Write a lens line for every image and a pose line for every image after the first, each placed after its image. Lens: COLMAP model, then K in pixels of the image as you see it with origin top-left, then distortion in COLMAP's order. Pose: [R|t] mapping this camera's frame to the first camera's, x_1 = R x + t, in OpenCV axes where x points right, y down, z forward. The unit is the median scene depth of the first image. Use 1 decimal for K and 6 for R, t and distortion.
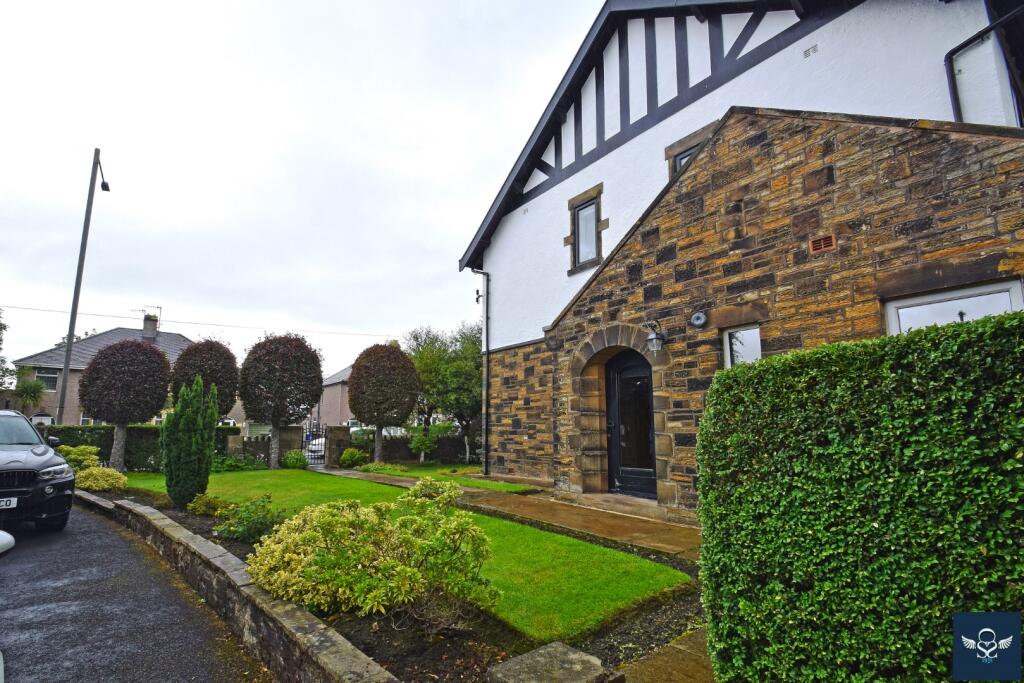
lens RADIAL K [[500.3, 0, 493.0], [0, 500.3, 357.0], [0, 0, 1]] dist [0.001431, 0.000039]
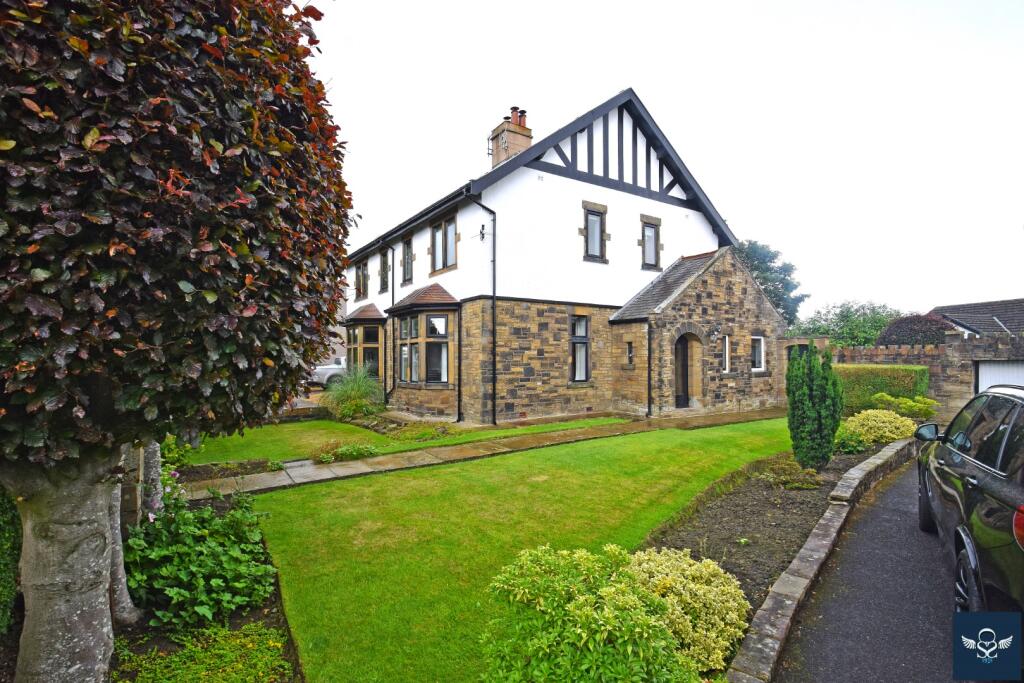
lens RADIAL K [[468.1, 0, 508.5], [0, 468.1, 351.3], [0, 0, 1]] dist [-0.001845, -0.000461]
pose [[0.020949, 0.008680, 0.999743, -1.030106], [-0.144751, 0.989452, -0.005558, 0.105583], [-0.989246, -0.144598, 0.021984, 1.072613]]
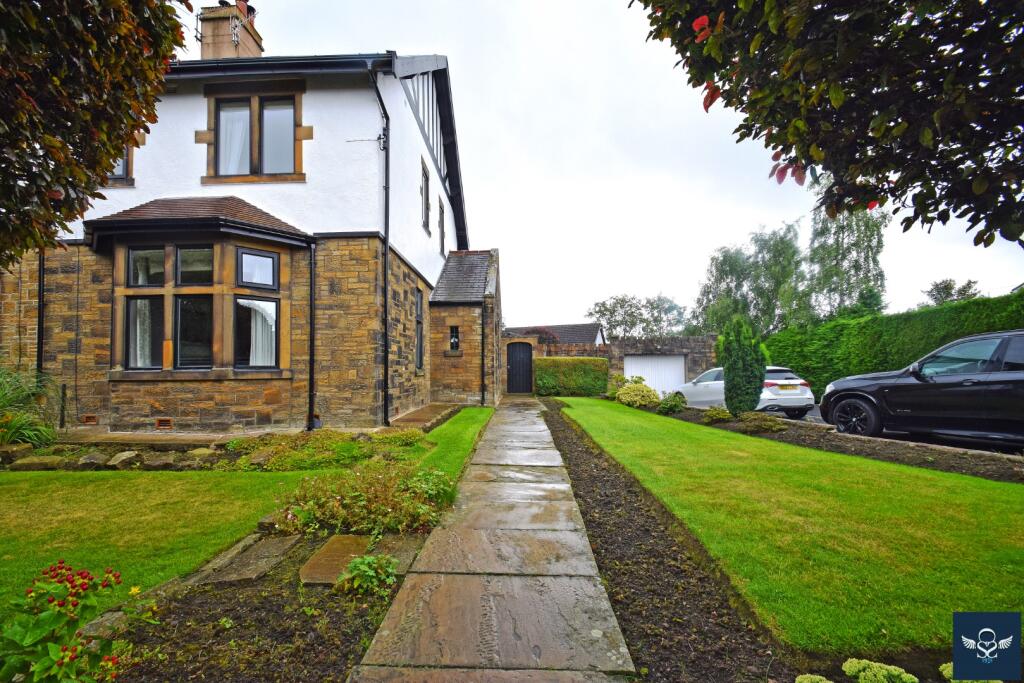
lens RADIAL K [[438.4, 0, 491.7], [0, 438.4, 356.7], [0, 0, 1]] dist [0.001999, 0.000031]
pose [[-0.783551, 0.017394, 0.621084, -0.539844], [-0.091123, 0.985582, -0.142563, 0.239242], [-0.614609, -0.168301, -0.770669, 1.522184]]
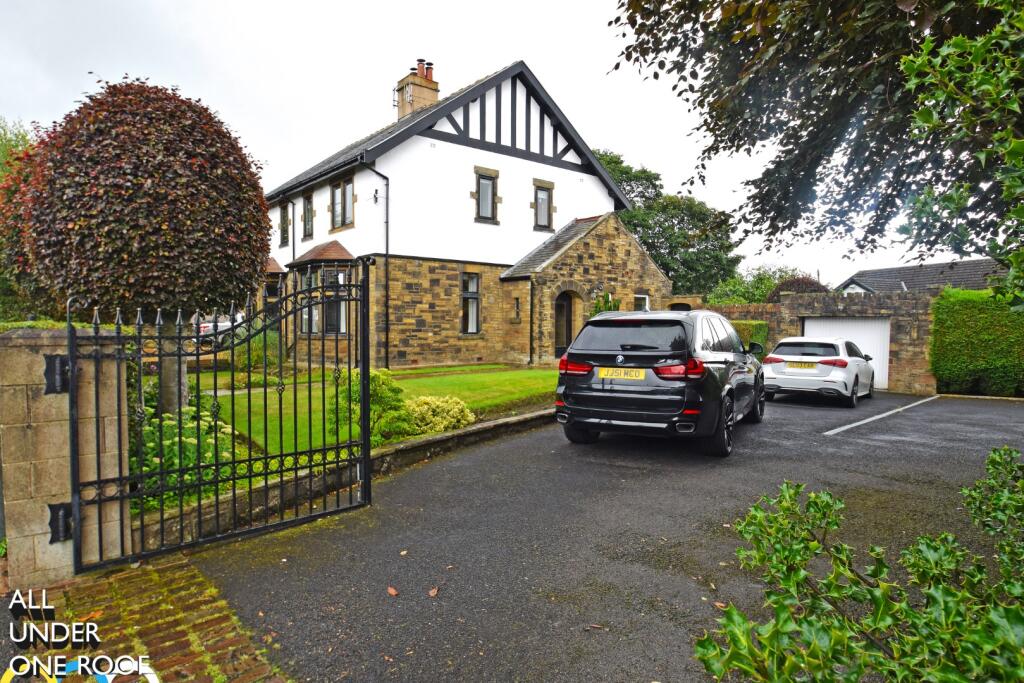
lens RADIAL K [[574.3, 0, 506.7], [0, 574.3, 341.8], [0, 0, 1]] dist [-0.020798, -0.000213]
pose [[-0.089344, -0.036131, 0.995345, -1.424211], [-0.151736, 0.988171, 0.022251, 0.120230], [-0.984375, -0.149041, -0.093769, 0.957276]]
